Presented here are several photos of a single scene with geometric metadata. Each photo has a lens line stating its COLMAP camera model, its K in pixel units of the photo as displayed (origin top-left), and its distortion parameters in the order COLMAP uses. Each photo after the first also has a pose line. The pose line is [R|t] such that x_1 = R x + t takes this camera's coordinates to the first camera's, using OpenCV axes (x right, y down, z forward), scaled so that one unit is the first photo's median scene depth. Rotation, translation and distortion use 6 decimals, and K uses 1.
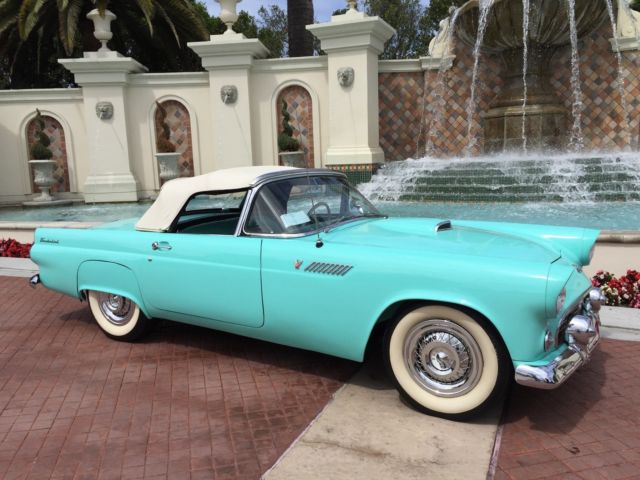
lens RADIAL K [[548.9, 0, 320.0], [0, 548.9, 240.0], [0, 0, 1]] dist [0.097321, -0.141693]
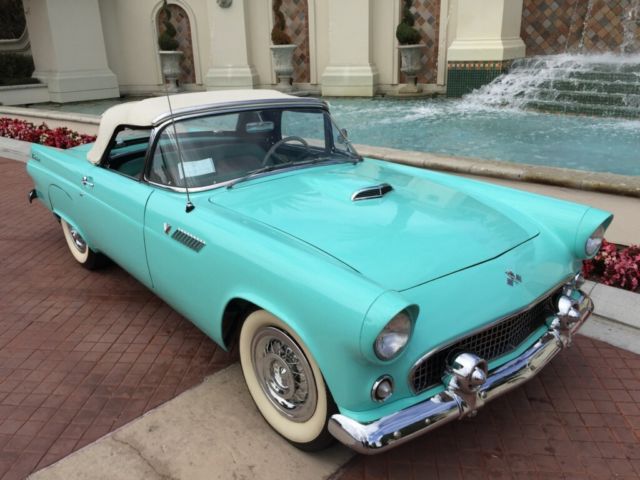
lens RADIAL K [[548.9, 0, 320.0], [0, 548.9, 240.0], [0, 0, 1]] dist [0.097321, -0.141693]
pose [[0.946970, 0.117365, -0.299120, 0.111606], [-0.054837, 0.976280, 0.209454, -0.033057], [0.316608, -0.181943, 0.930944, 0.071187]]
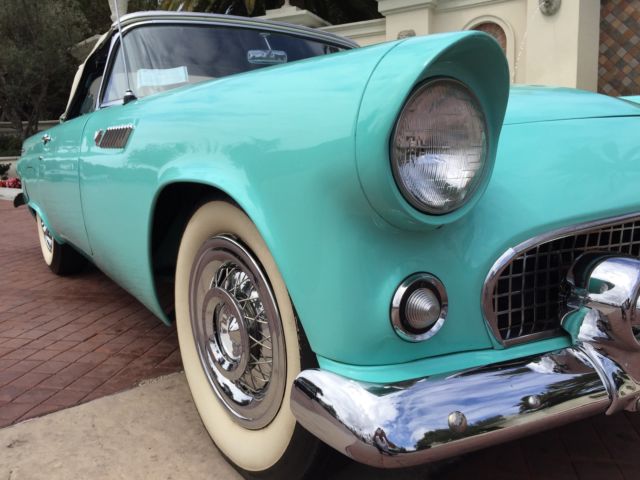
lens RADIAL K [[548.9, 0, 320.0], [0, 548.9, 240.0], [0, 0, 1]] dist [0.097321, -0.141693]
pose [[0.903631, 0.067955, -0.422888, 0.103056], [-0.060266, 0.997684, 0.031543, 0.029333], [0.424052, -0.003017, 0.905633, 0.149403]]
